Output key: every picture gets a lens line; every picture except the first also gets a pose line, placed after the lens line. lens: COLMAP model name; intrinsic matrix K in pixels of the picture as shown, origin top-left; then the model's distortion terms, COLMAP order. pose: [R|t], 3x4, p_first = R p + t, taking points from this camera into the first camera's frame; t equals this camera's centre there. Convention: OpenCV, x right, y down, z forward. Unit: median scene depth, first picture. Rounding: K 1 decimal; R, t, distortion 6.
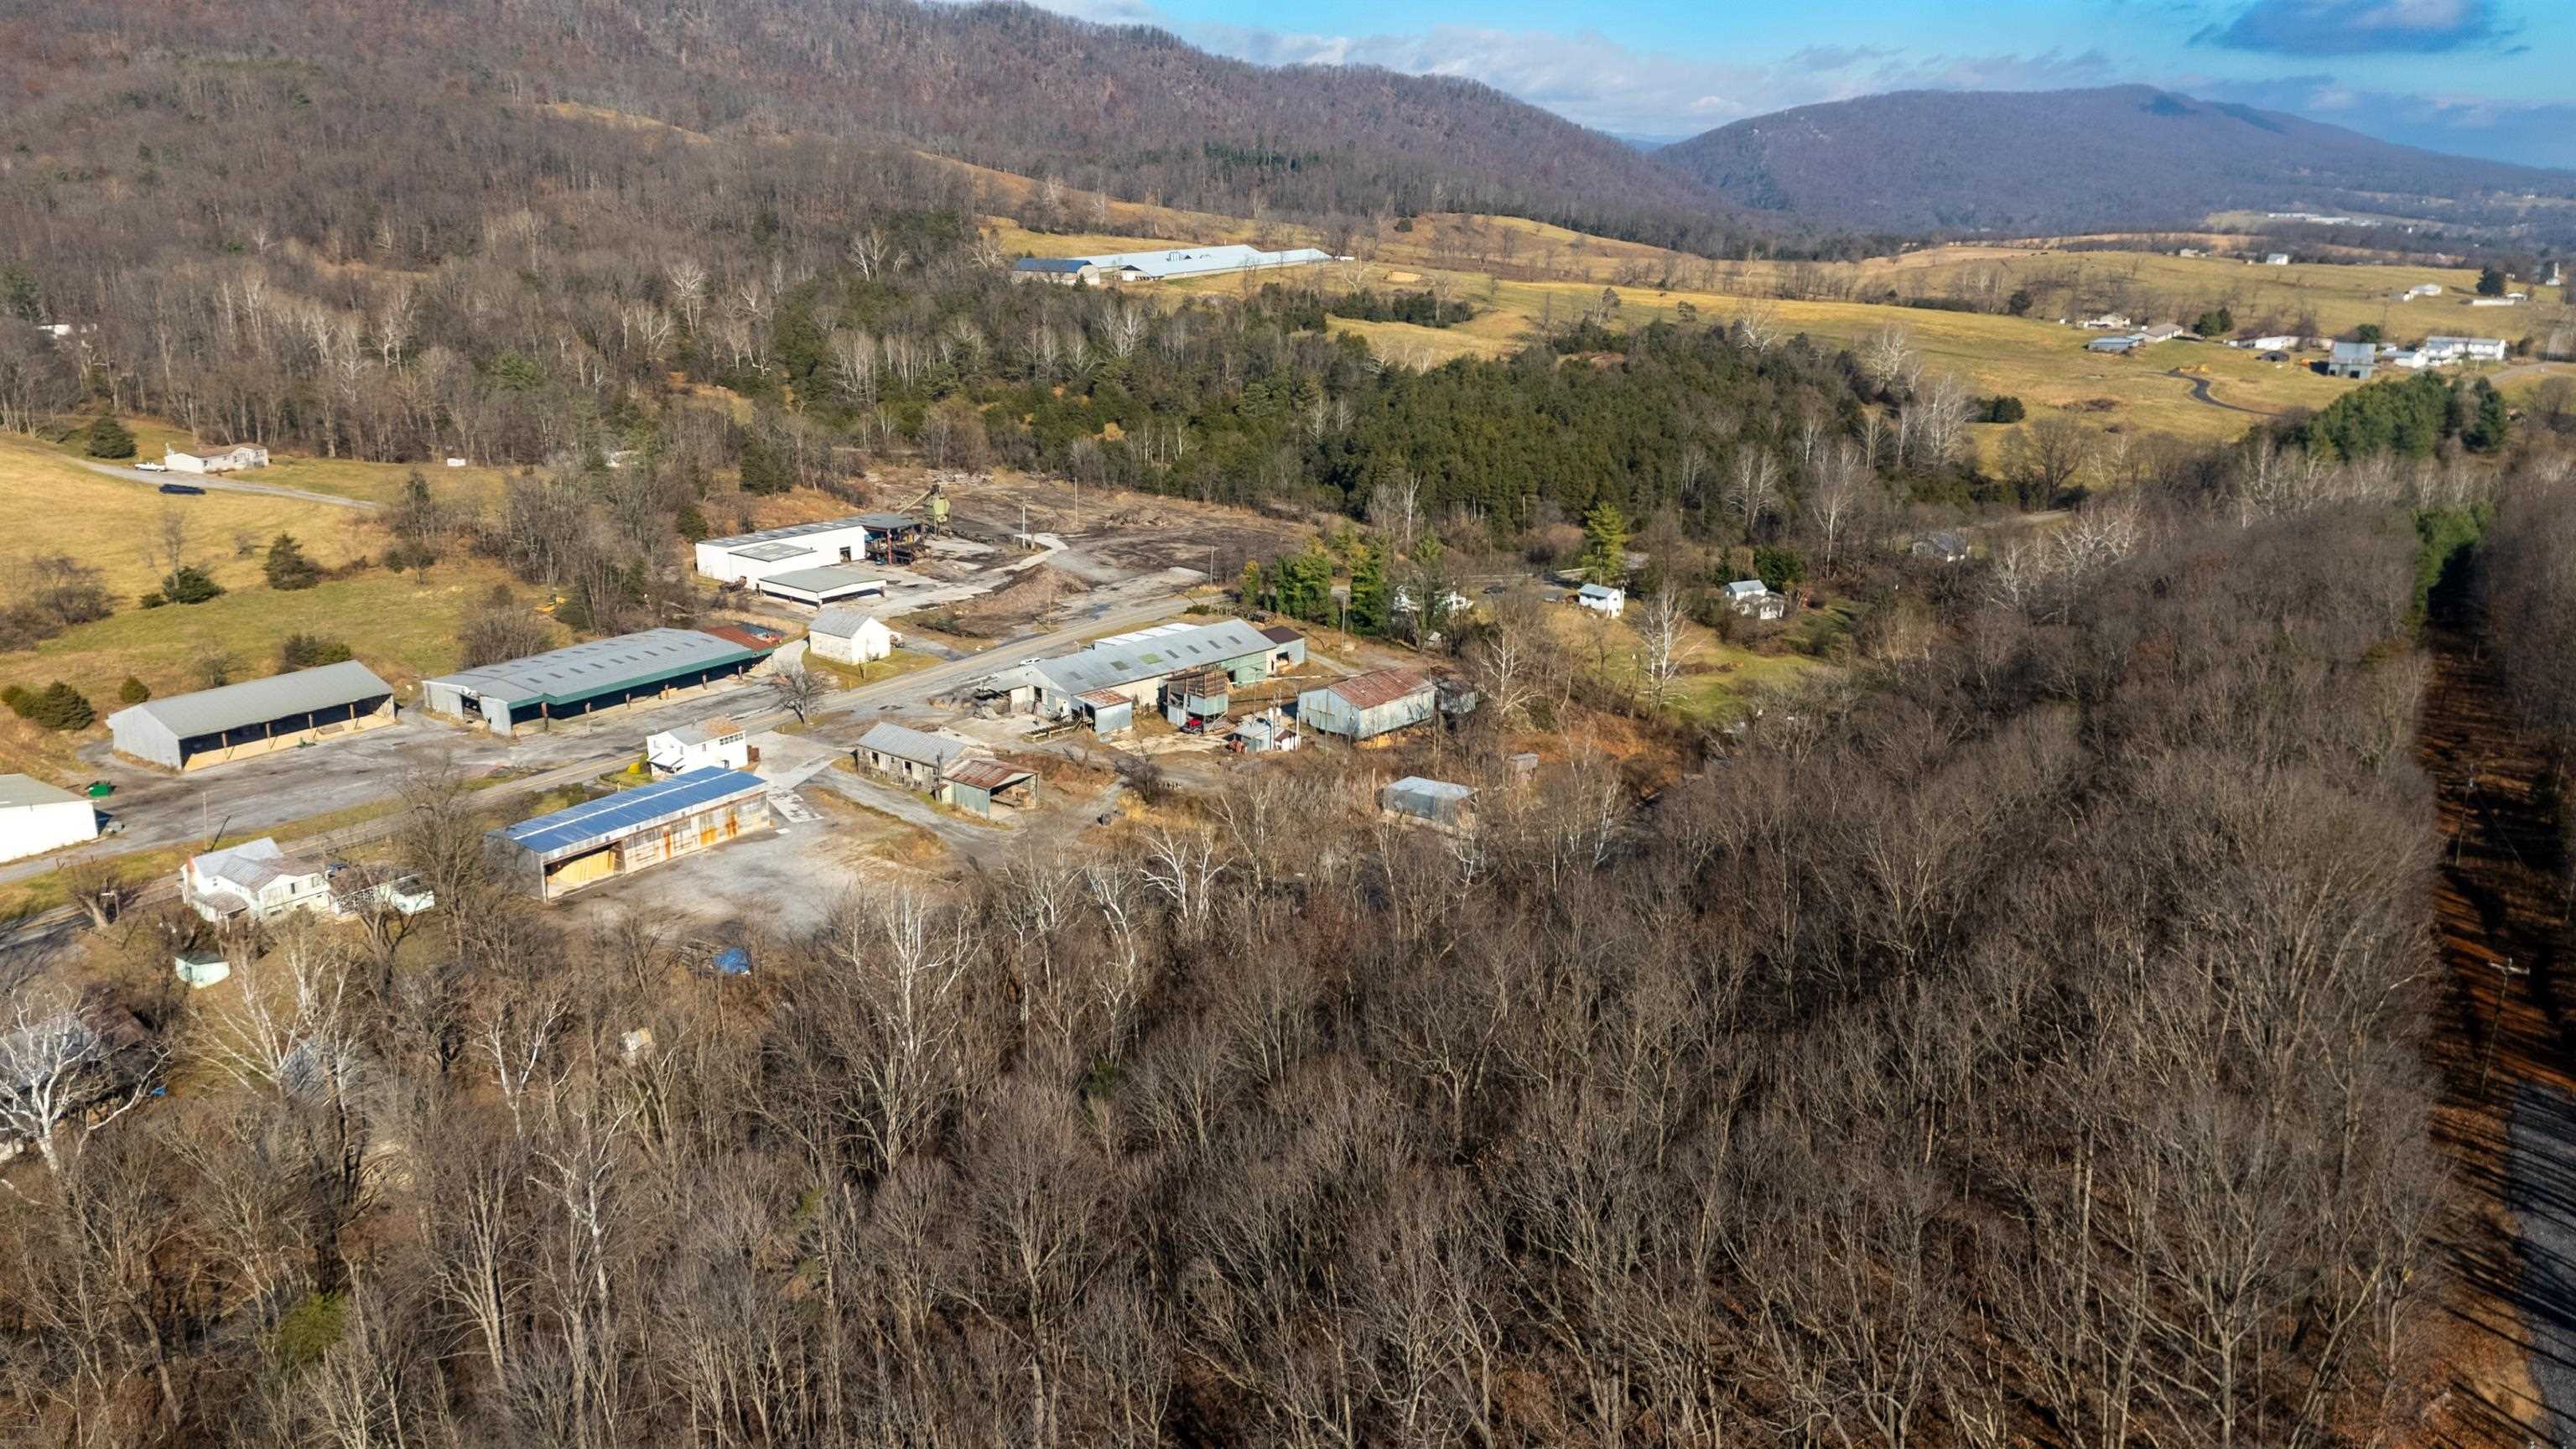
lens RADIAL K [[1887.8, 0, 1290.4], [0, 1887.8, 737.8], [0, 0, 1]] dist [0.088923, -0.095413]
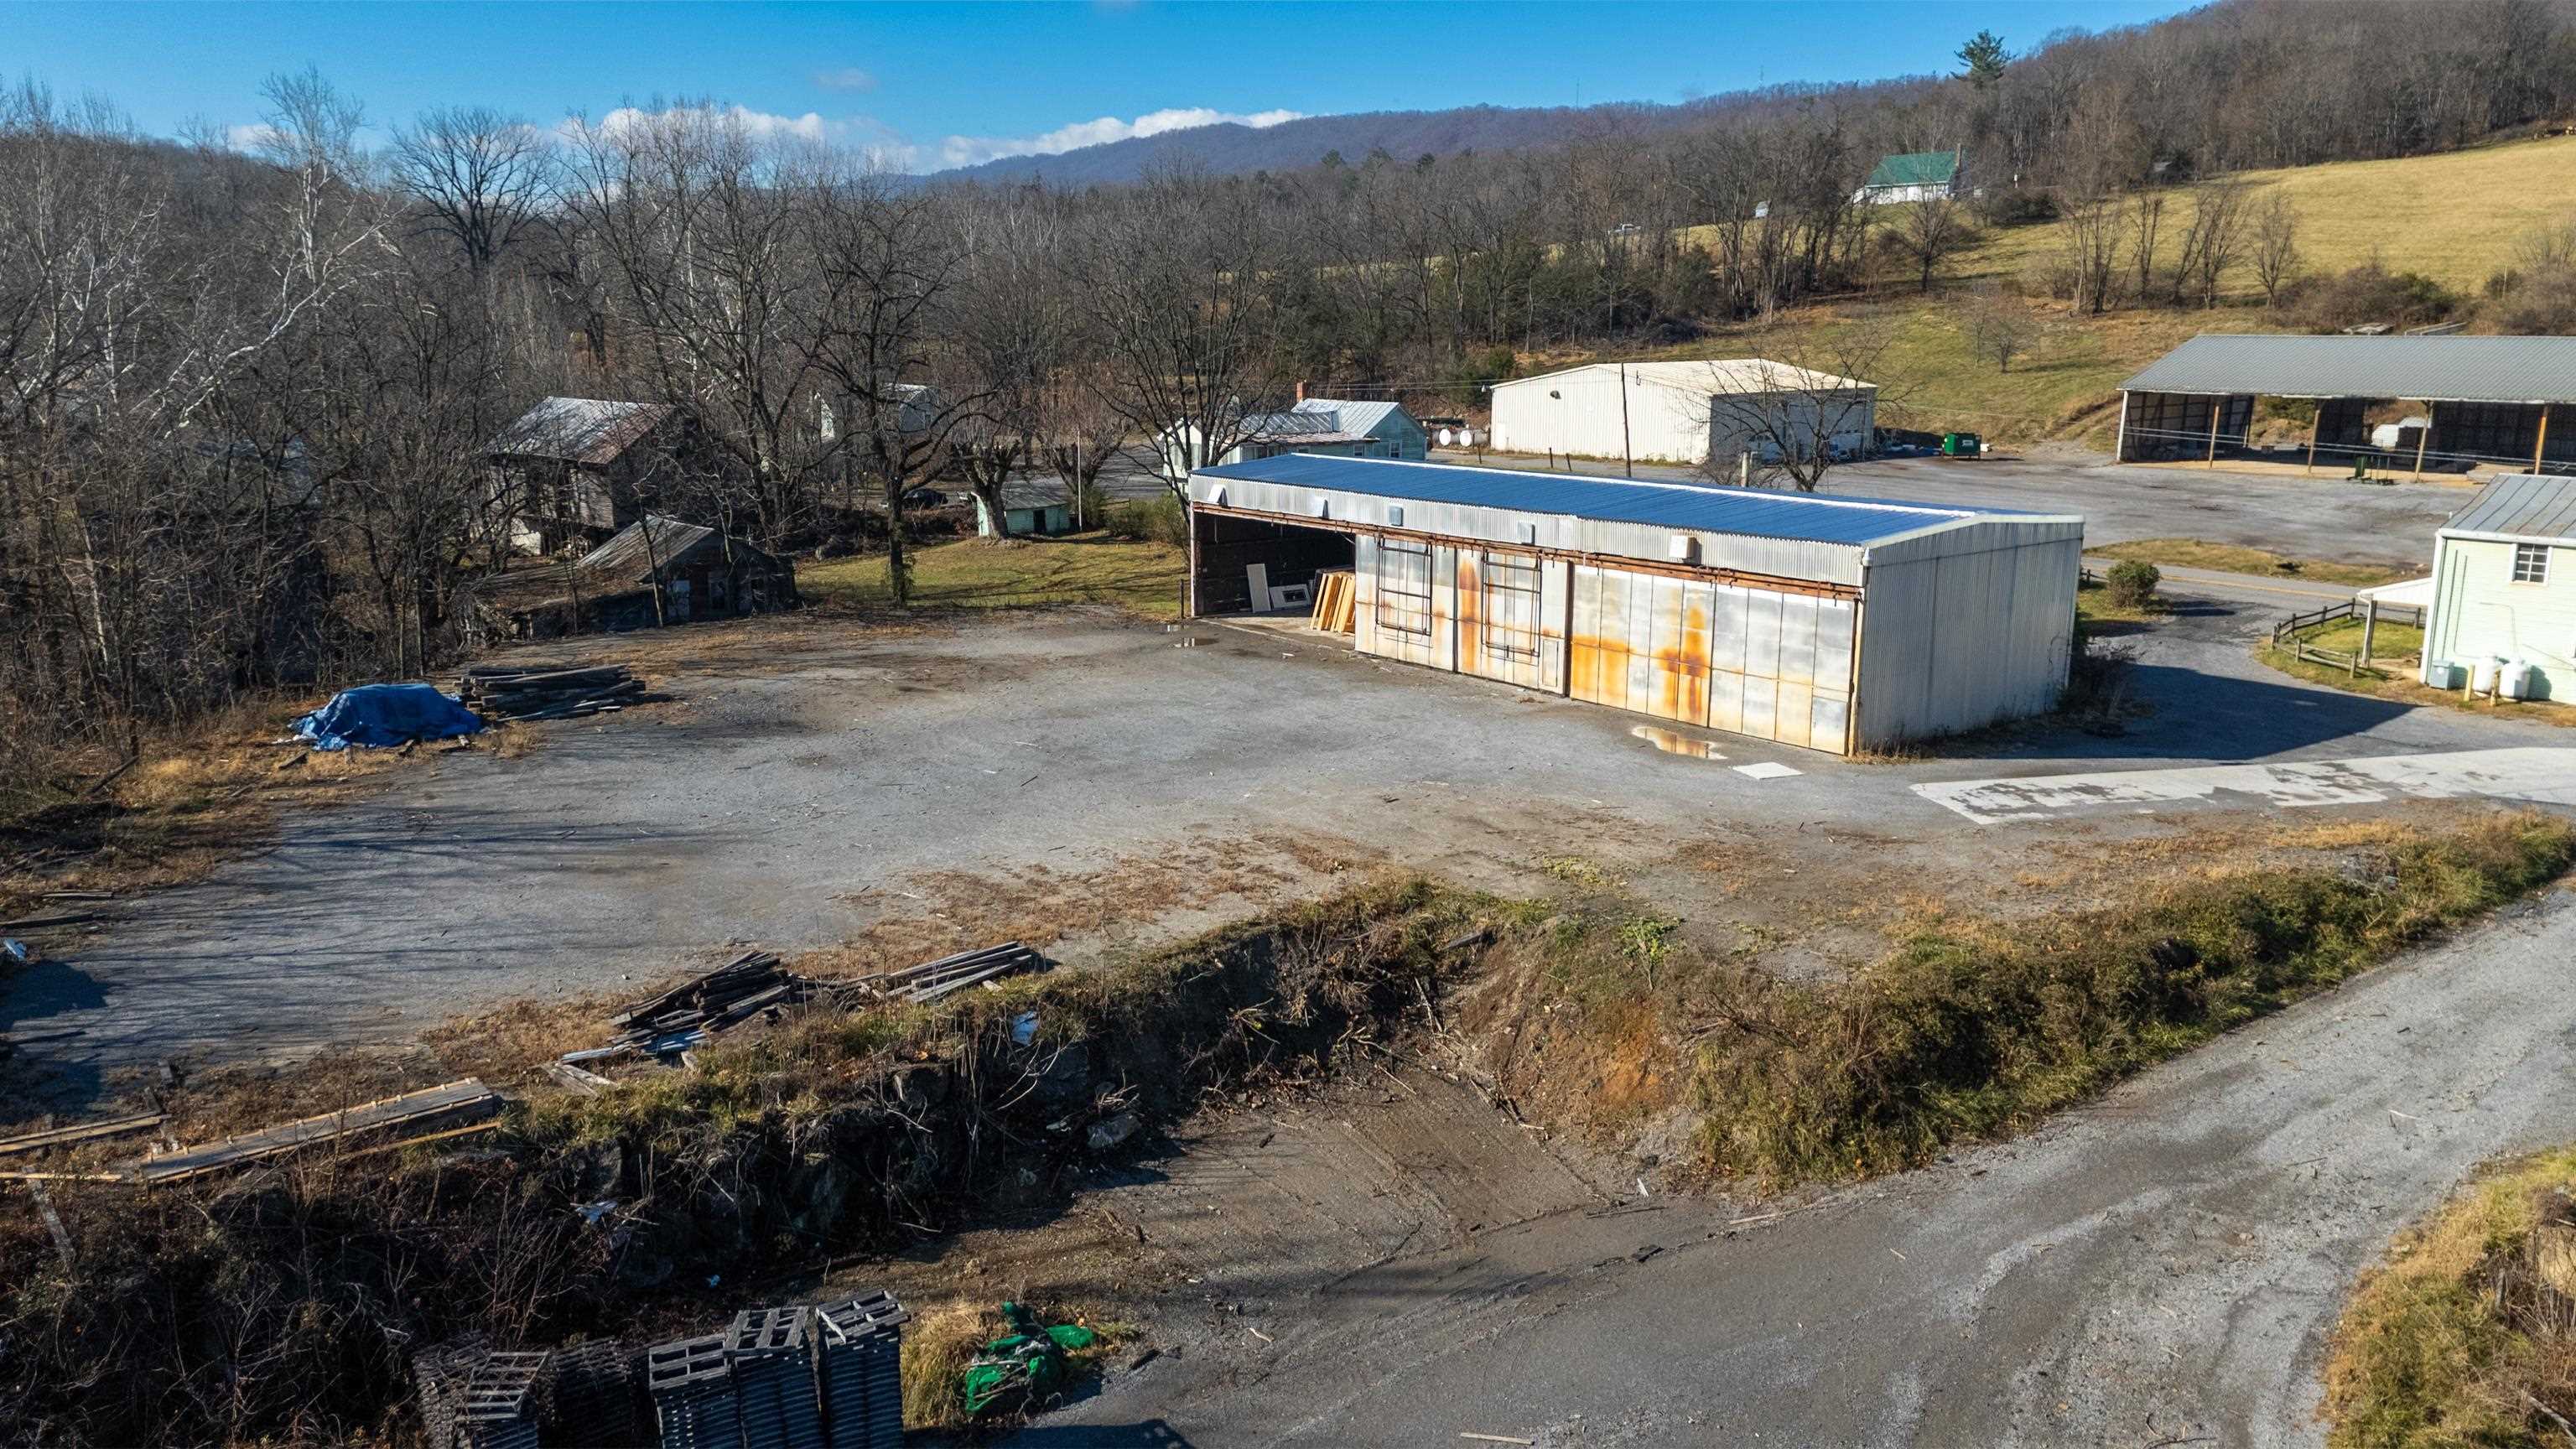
lens RADIAL K [[1887.8, 0, 1290.4], [0, 1887.8, 737.8], [0, 0, 1]] dist [0.088923, -0.095413]
pose [[-0.307589, 0.199518, -0.930366, -0.044335], [-0.273361, 0.918021, 0.287247, -0.001106], [0.911407, 0.342679, -0.227833, 0.859892]]
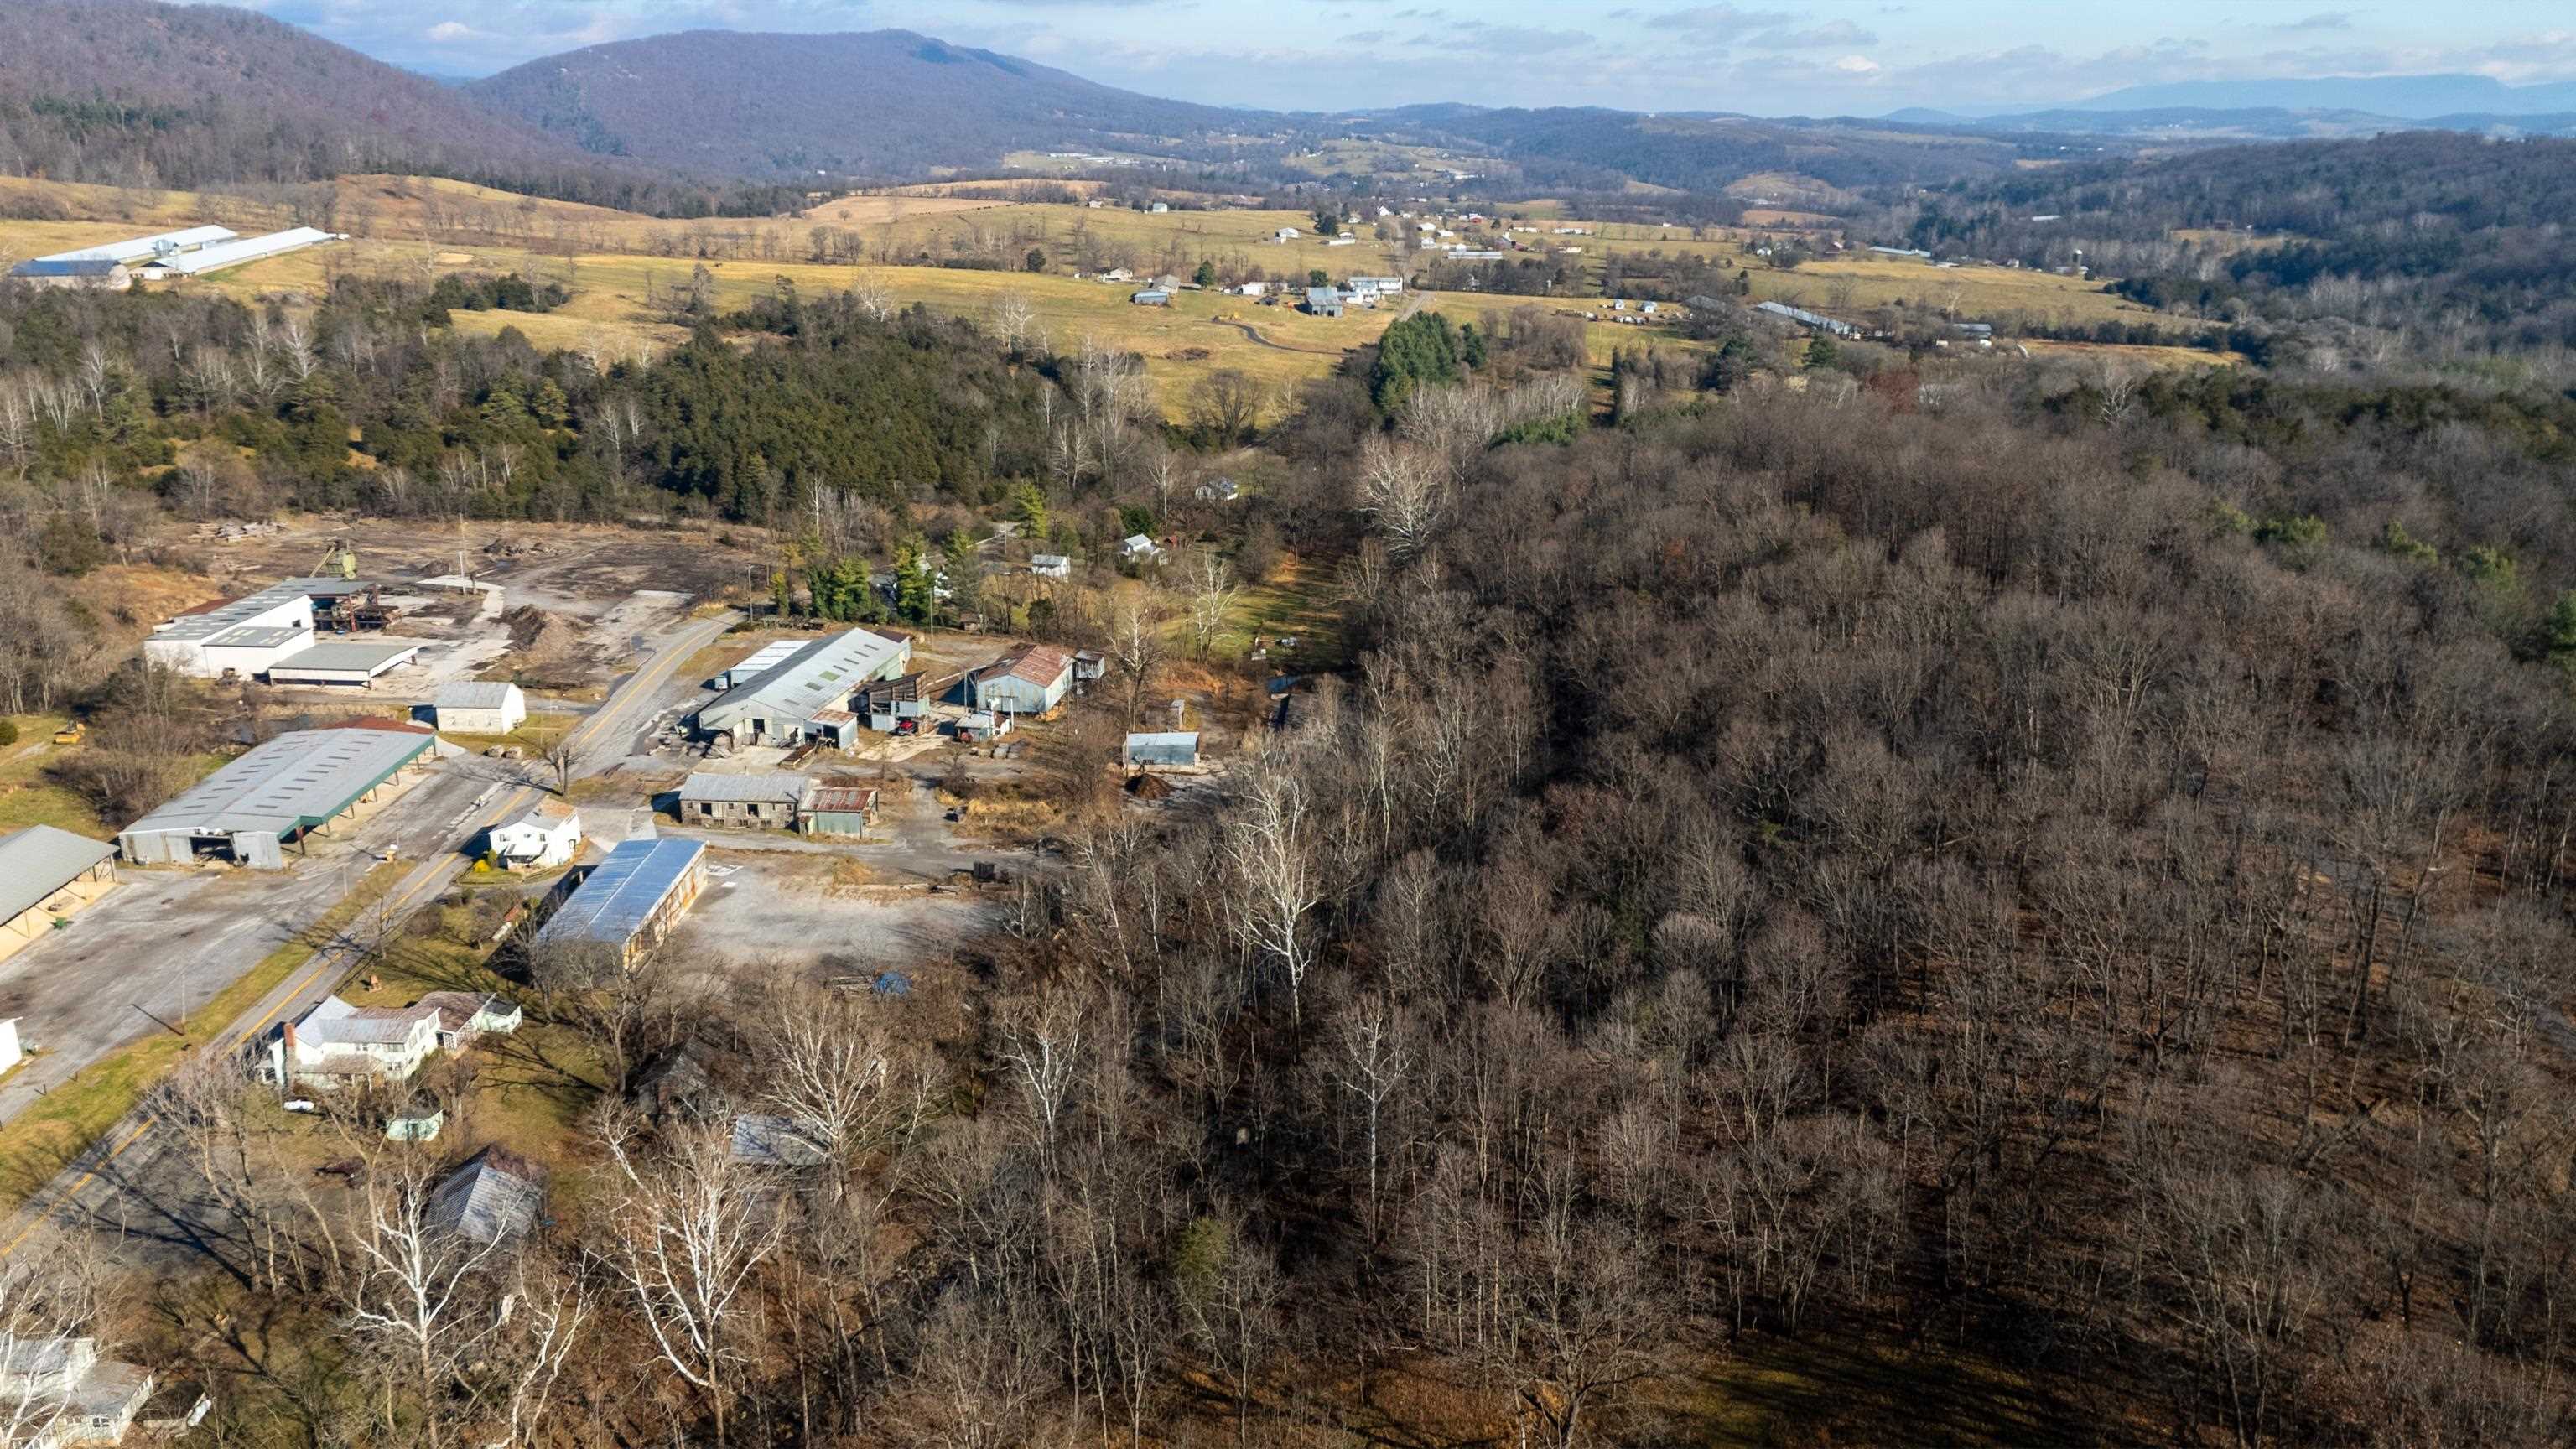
lens RADIAL K [[1887.8, 0, 1290.4], [0, 1887.8, 737.8], [0, 0, 1]] dist [0.088923, -0.095413]
pose [[0.822637, -0.184023, 0.537962, -0.486409], [0.166539, 0.982663, 0.081477, -0.056423], [-0.543629, 0.022566, 0.839022, -0.050809]]
